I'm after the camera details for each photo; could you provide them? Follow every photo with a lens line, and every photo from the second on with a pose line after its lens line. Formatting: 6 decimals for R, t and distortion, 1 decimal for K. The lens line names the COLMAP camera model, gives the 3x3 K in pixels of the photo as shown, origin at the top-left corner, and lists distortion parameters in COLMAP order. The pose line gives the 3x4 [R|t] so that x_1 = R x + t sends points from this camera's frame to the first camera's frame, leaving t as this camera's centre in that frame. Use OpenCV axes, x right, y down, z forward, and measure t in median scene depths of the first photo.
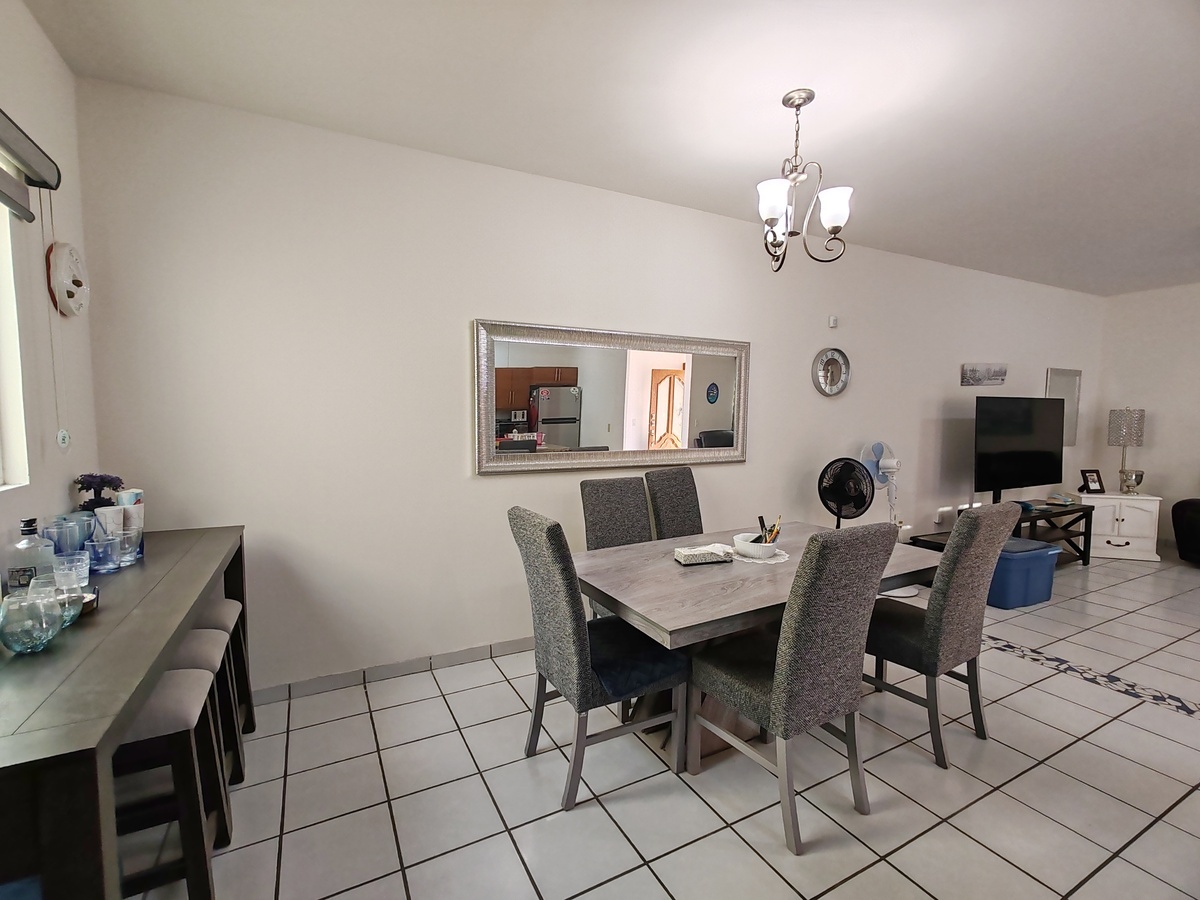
lens RADIAL K [[543.9, 0, 603.4], [0, 543.9, 456.0], [0, 0, 1]] dist [0.001044, 0.001478]
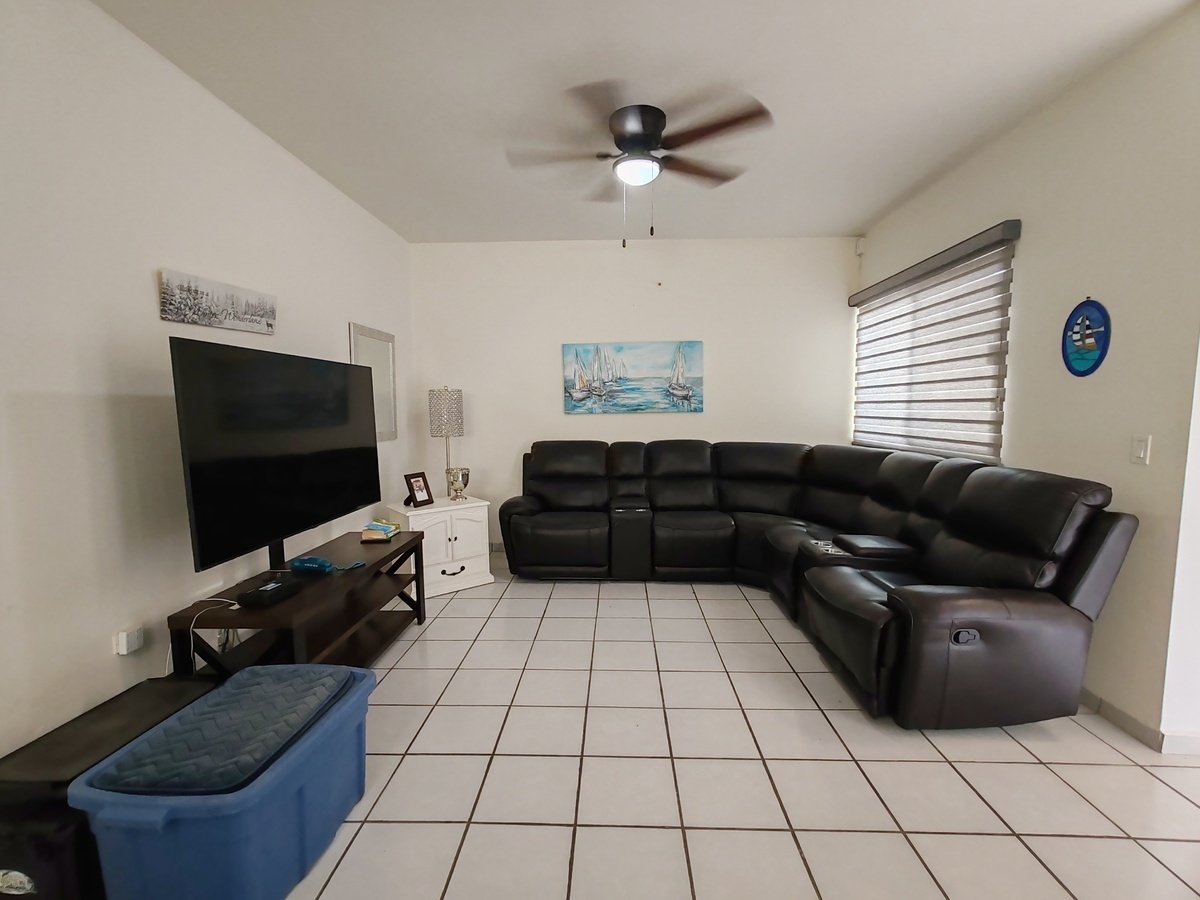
lens RADIAL K [[543.9, 0, 603.4], [0, 543.9, 456.0], [0, 0, 1]] dist [0.001044, 0.001478]
pose [[0.490793, -0.082055, 0.867404, 0.422027], [0.069602, 0.996066, 0.054844, -0.019669], [-0.868492, 0.033456, 0.494573, 0.458345]]
